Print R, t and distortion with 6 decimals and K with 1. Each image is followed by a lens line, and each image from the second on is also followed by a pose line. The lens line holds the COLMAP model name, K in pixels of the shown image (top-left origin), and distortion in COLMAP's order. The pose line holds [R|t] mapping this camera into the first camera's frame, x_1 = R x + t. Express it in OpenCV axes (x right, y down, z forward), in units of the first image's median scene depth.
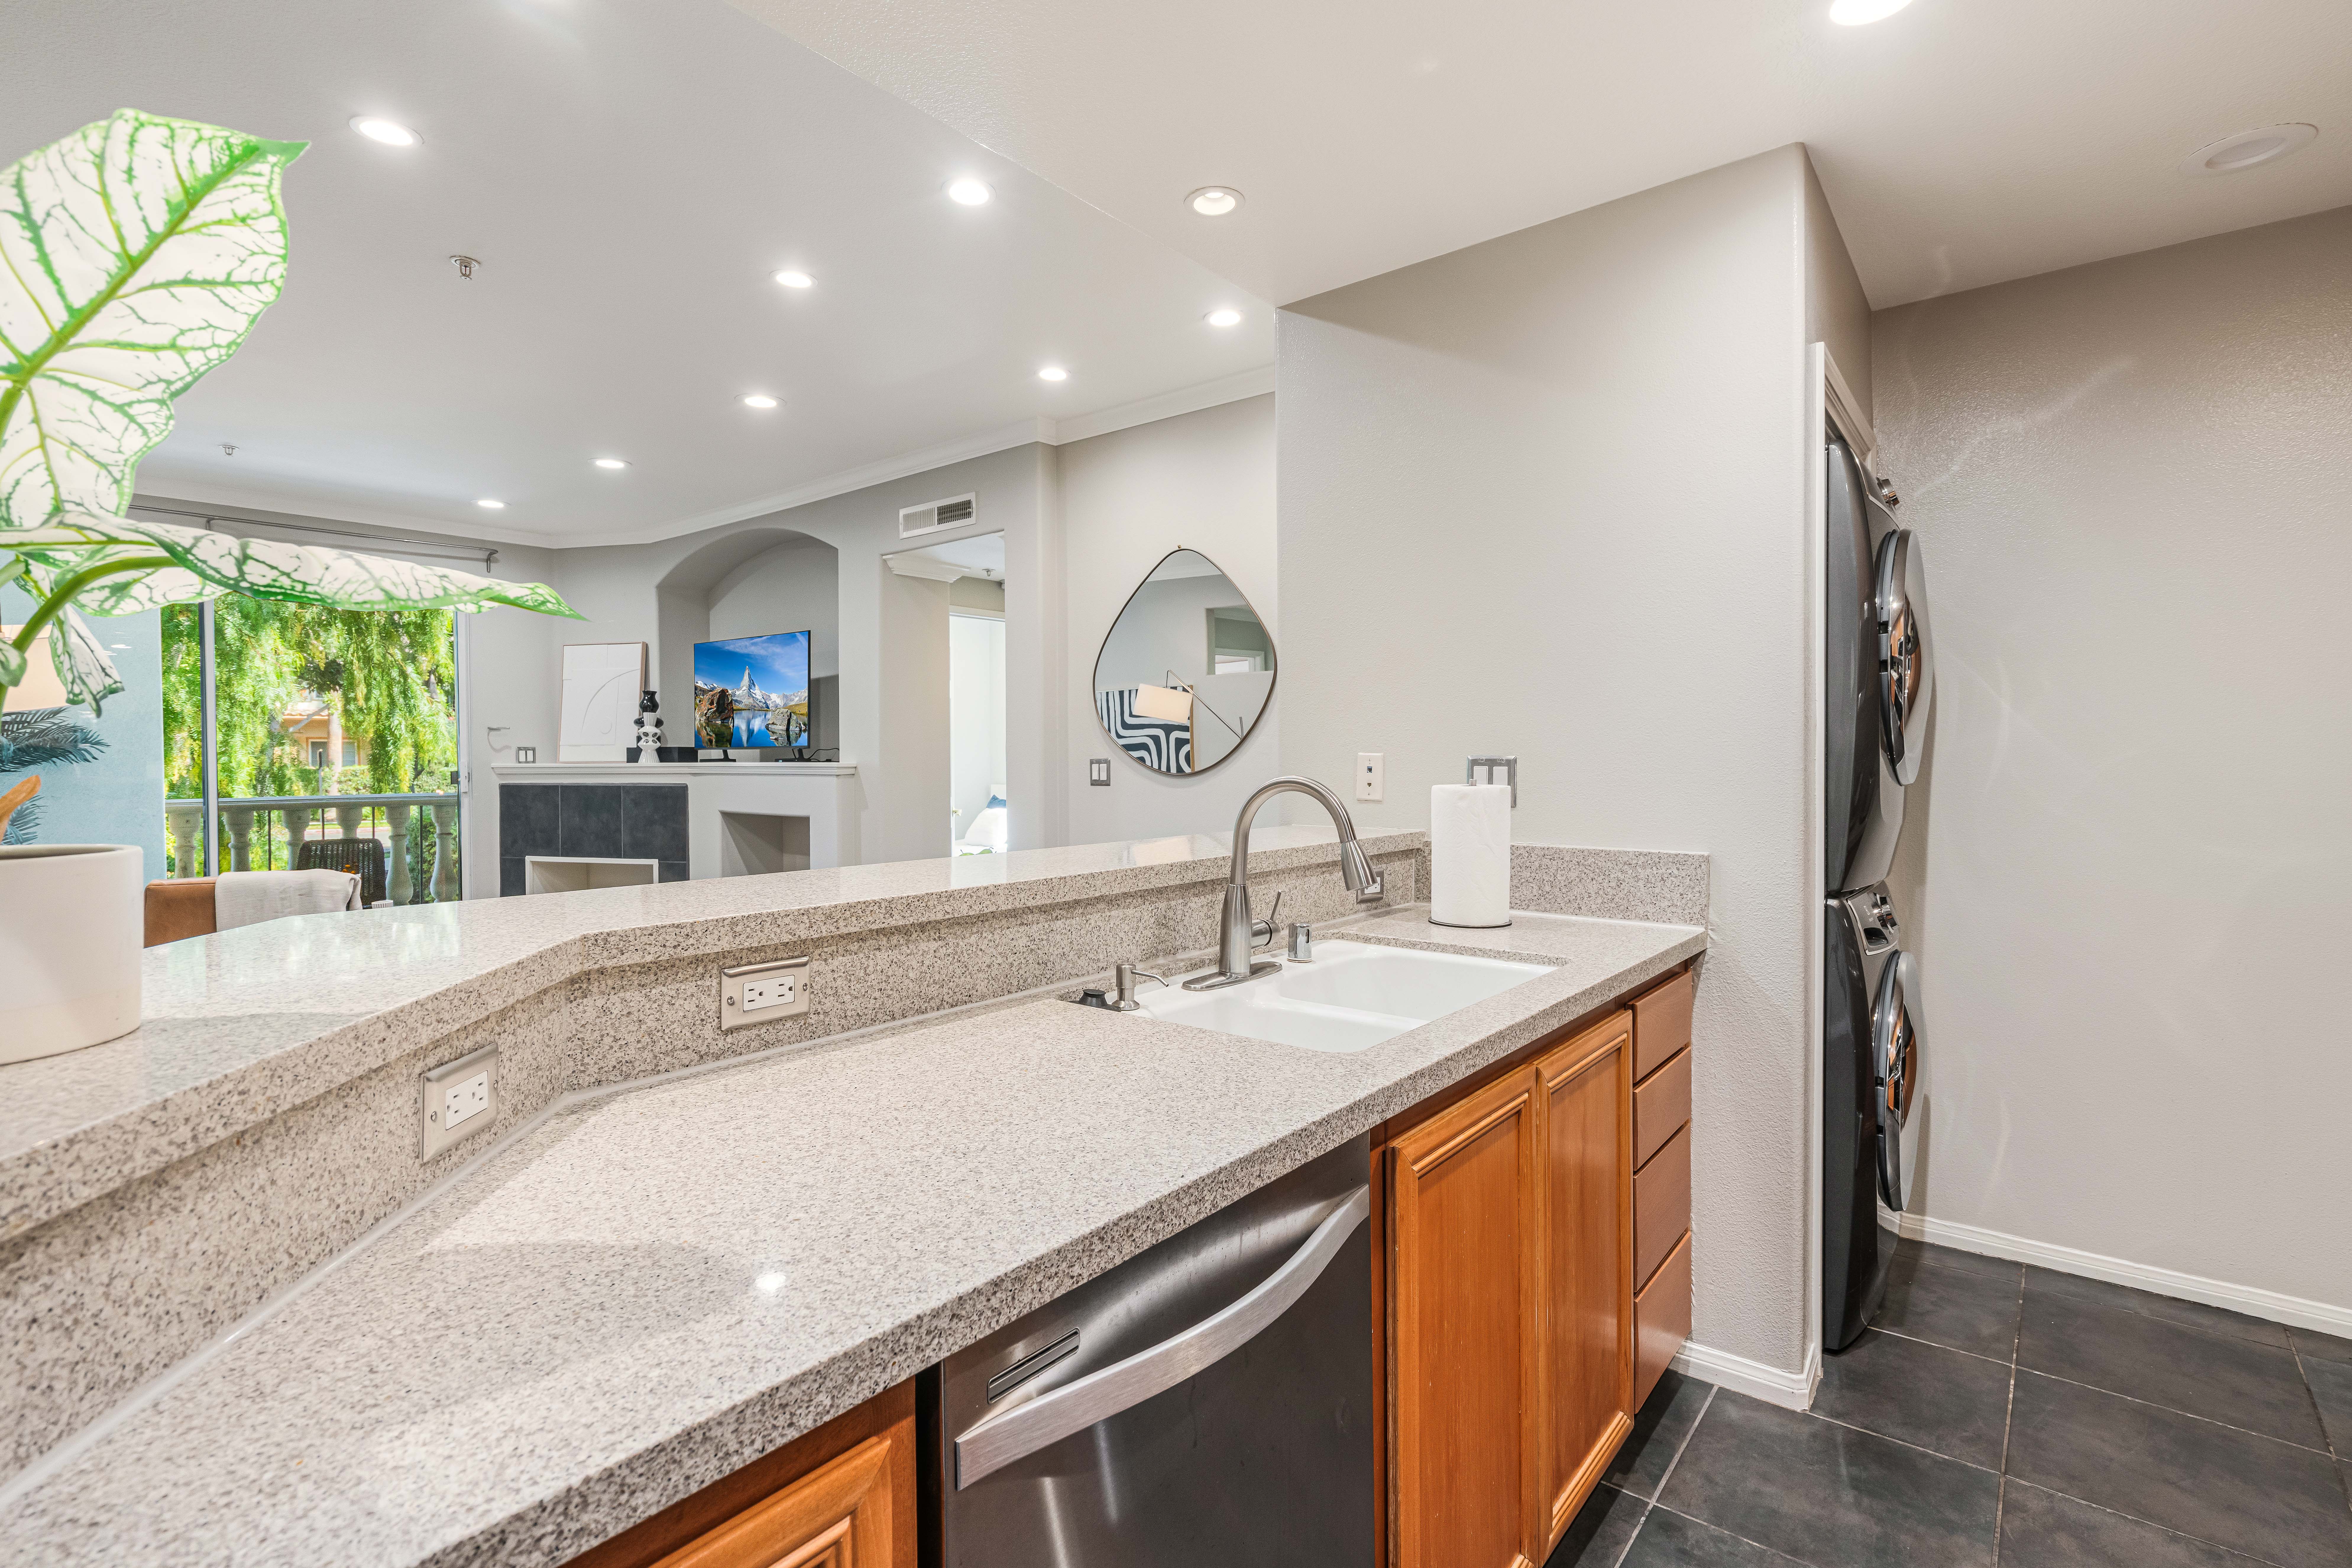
lens RADIAL K [[1106.4, 0, 1166.9], [0, 1106.4, 768.0], [0, 0, 1]] dist [-0.001020, 0.000988]
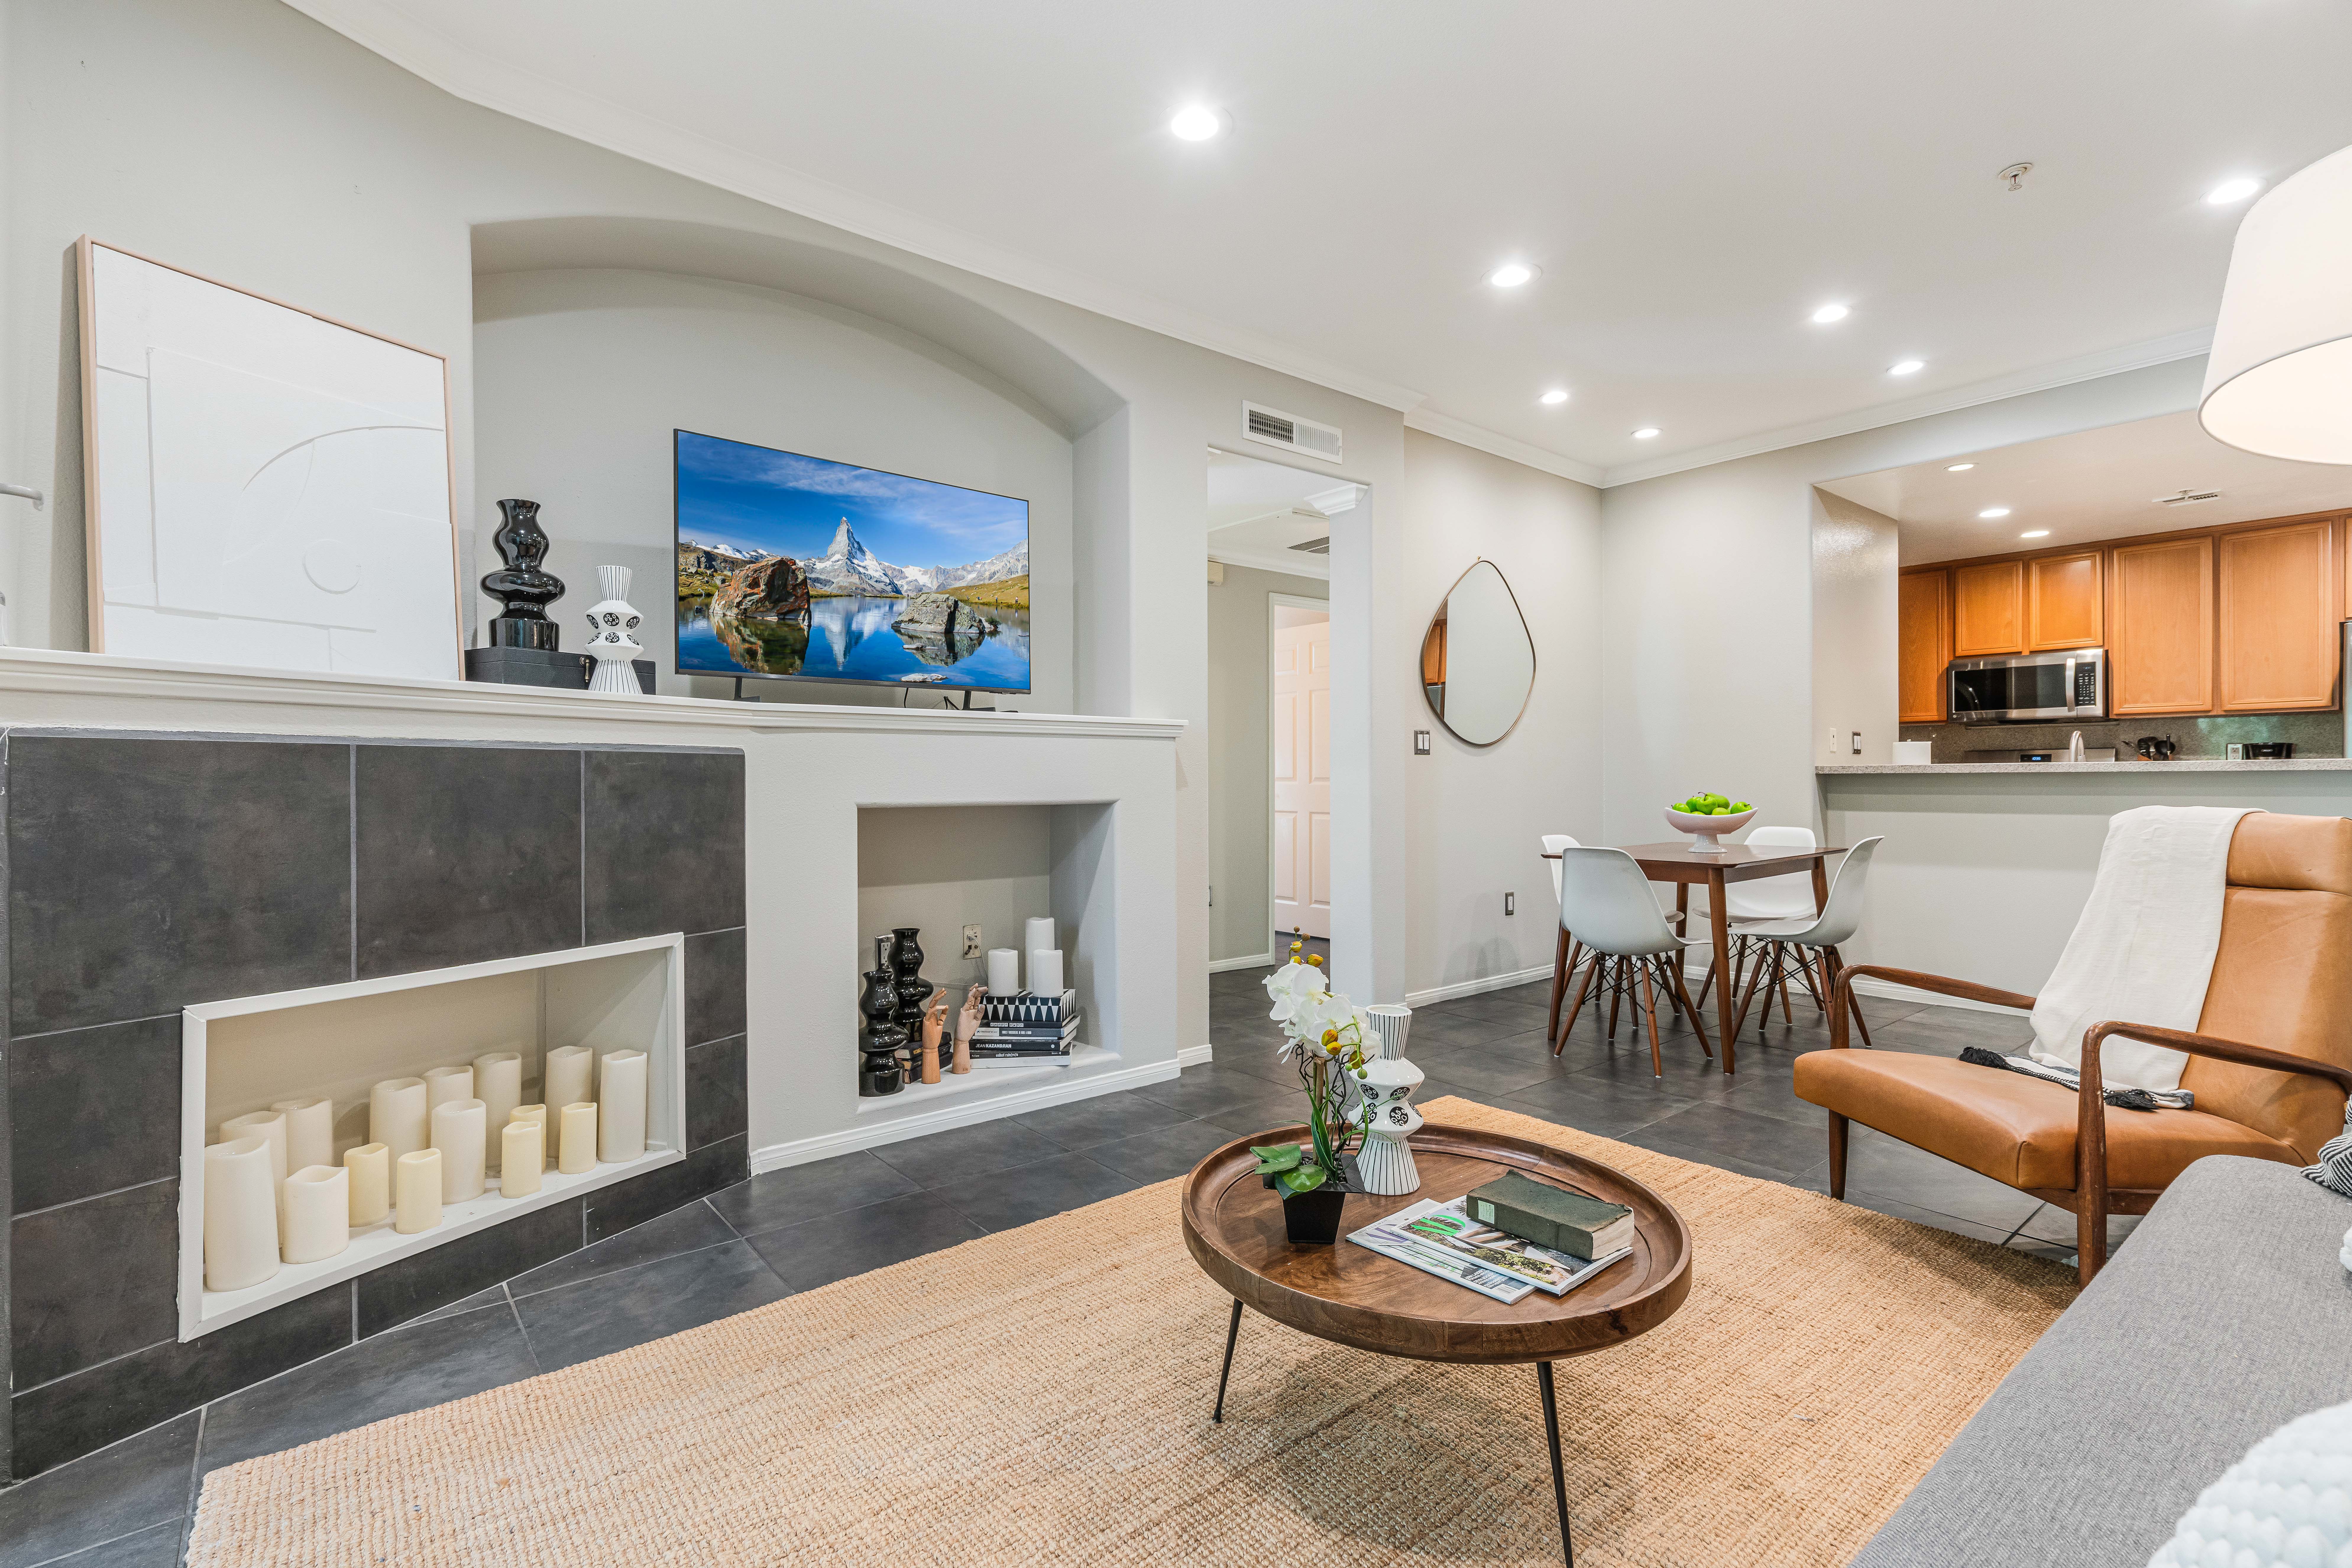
lens RADIAL K [[1099.3, 0, 1173.8], [0, 1099.3, 795.1], [0, 0, 1]] dist [-0.000219, -0.000212]
pose [[0.181506, -0.008276, 0.983355, -1.142765], [0.015700, 0.999862, 0.005517, 0.045304], [-0.983265, 0.014437, 0.181611, 1.033817]]
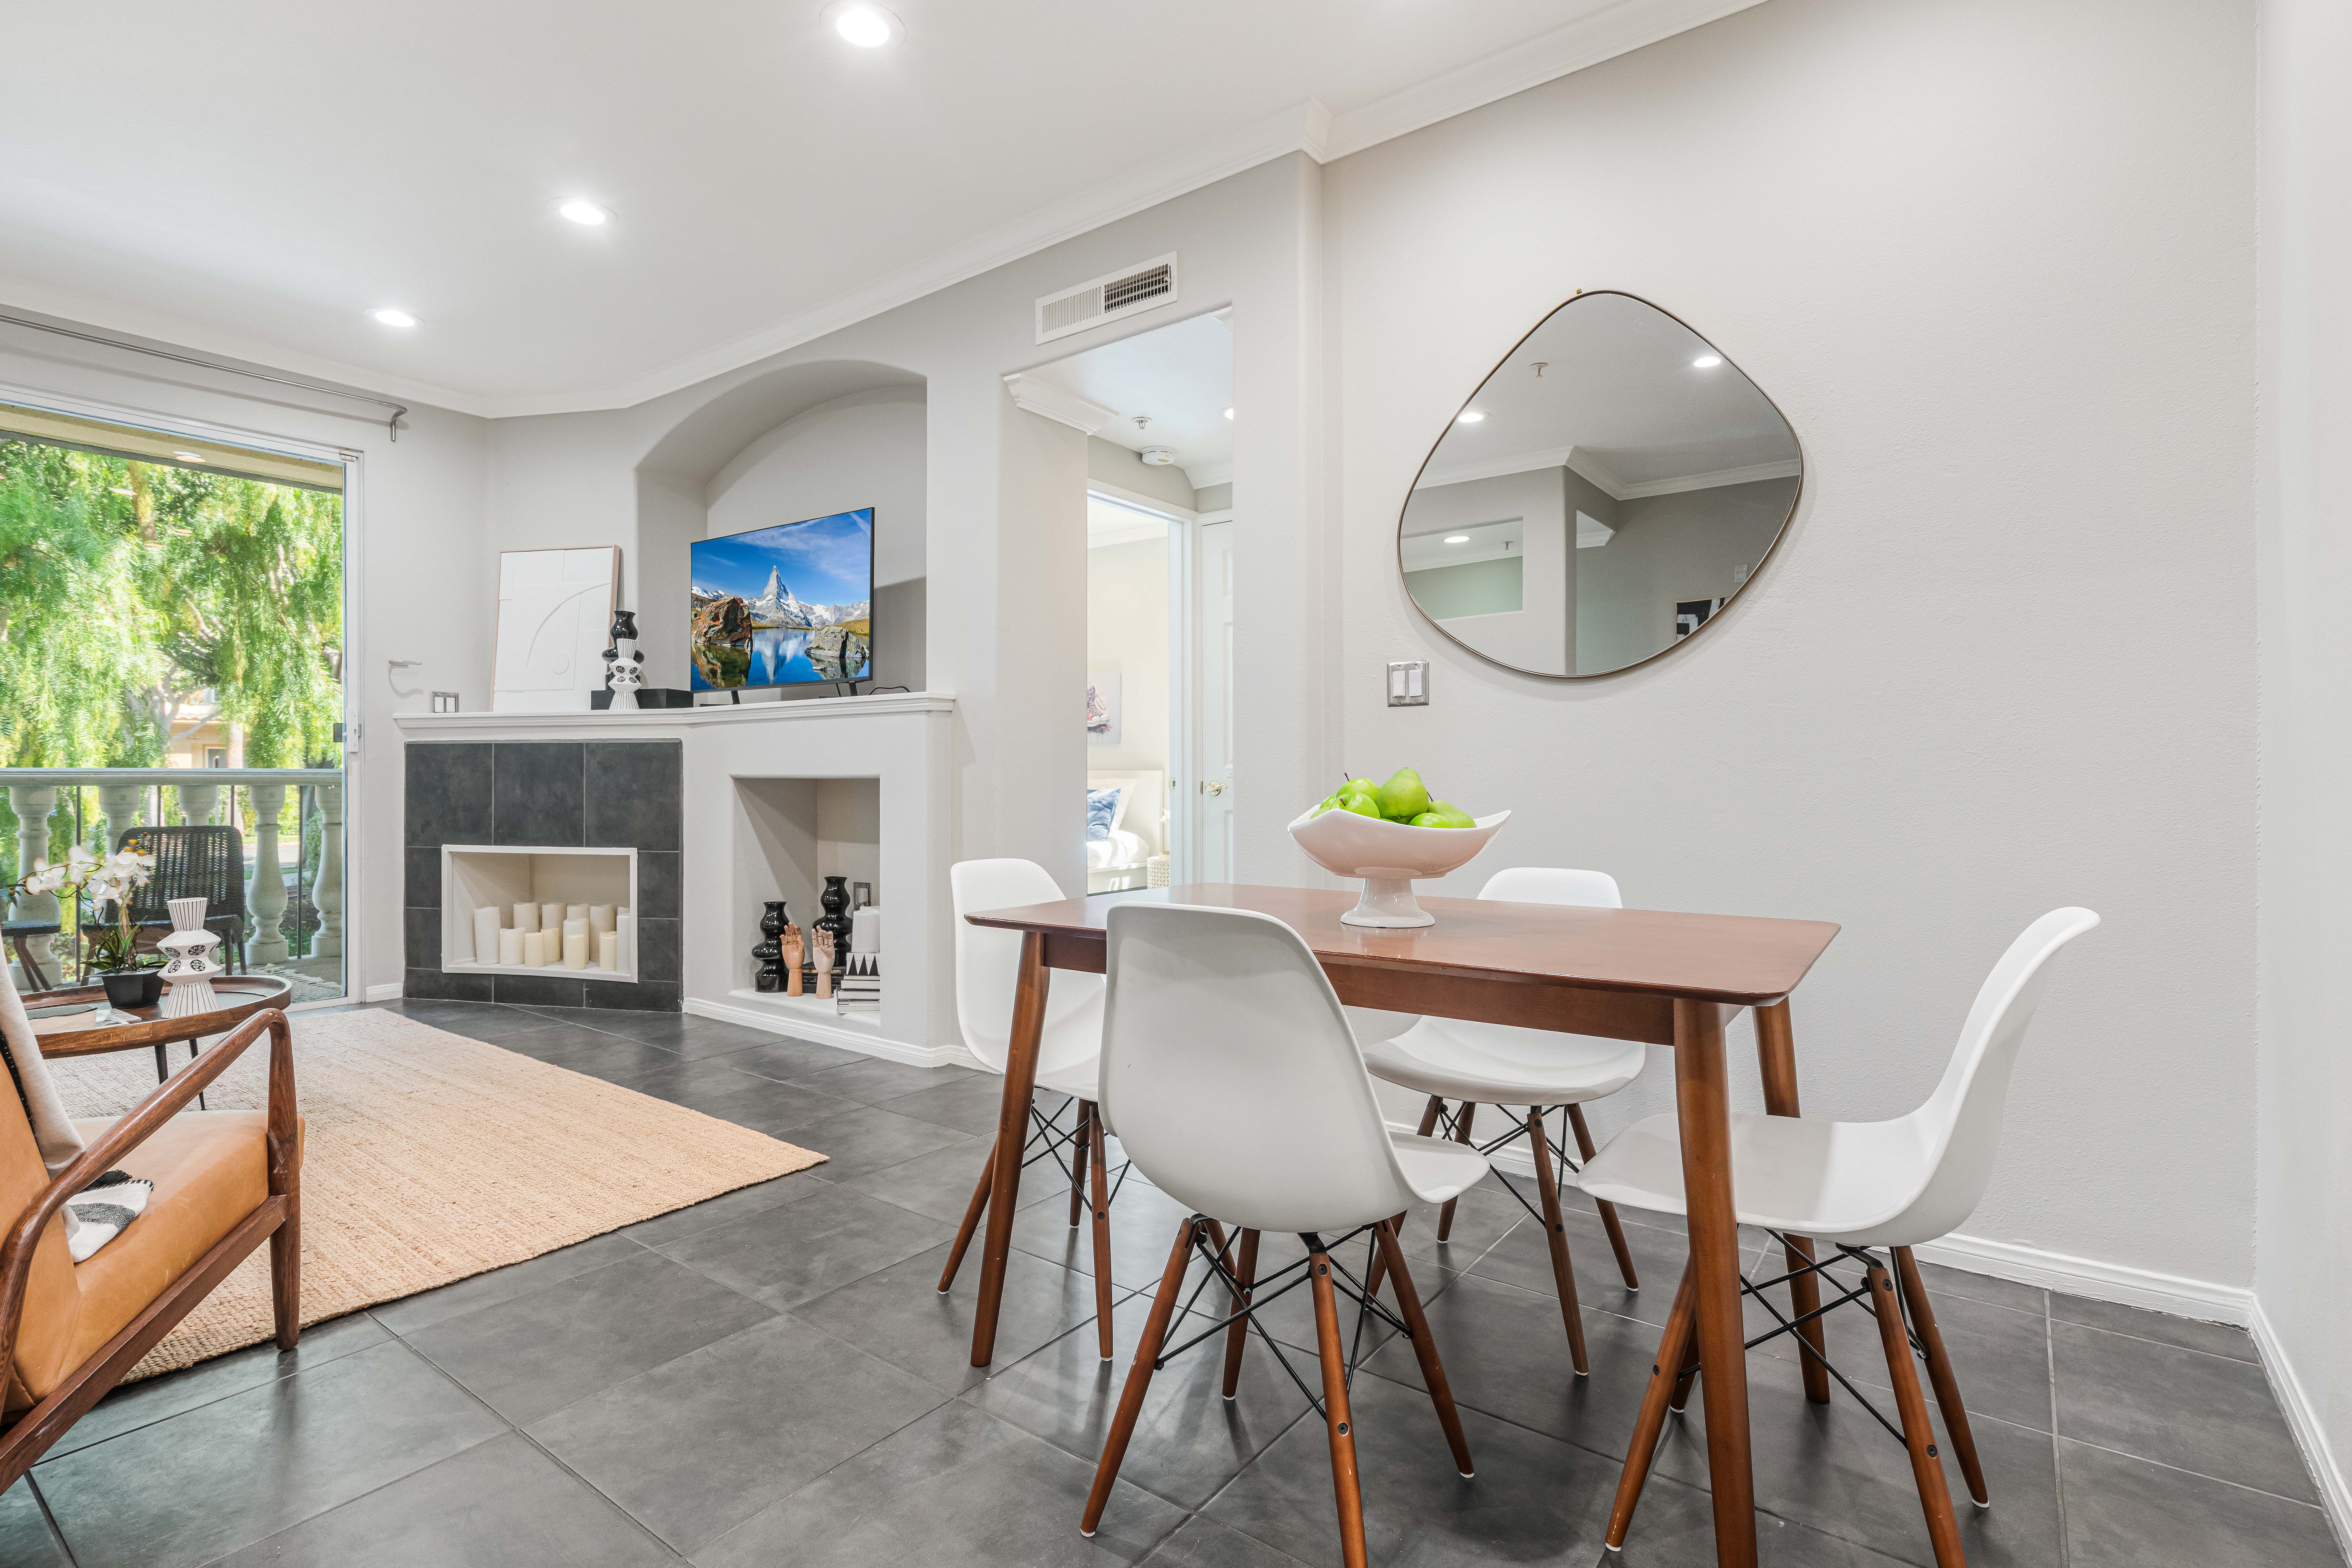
lens RADIAL K [[1157.7, 0, 1176.0], [0, 1157.7, 784.0], [0, 0, 1]] dist [-0.001263, -0.006992]
pose [[0.999261, 0.007359, 0.037738, -0.210271], [-0.007000, 0.999929, -0.009632, 0.065184], [-0.037806, 0.009361, 0.999241, 0.367745]]
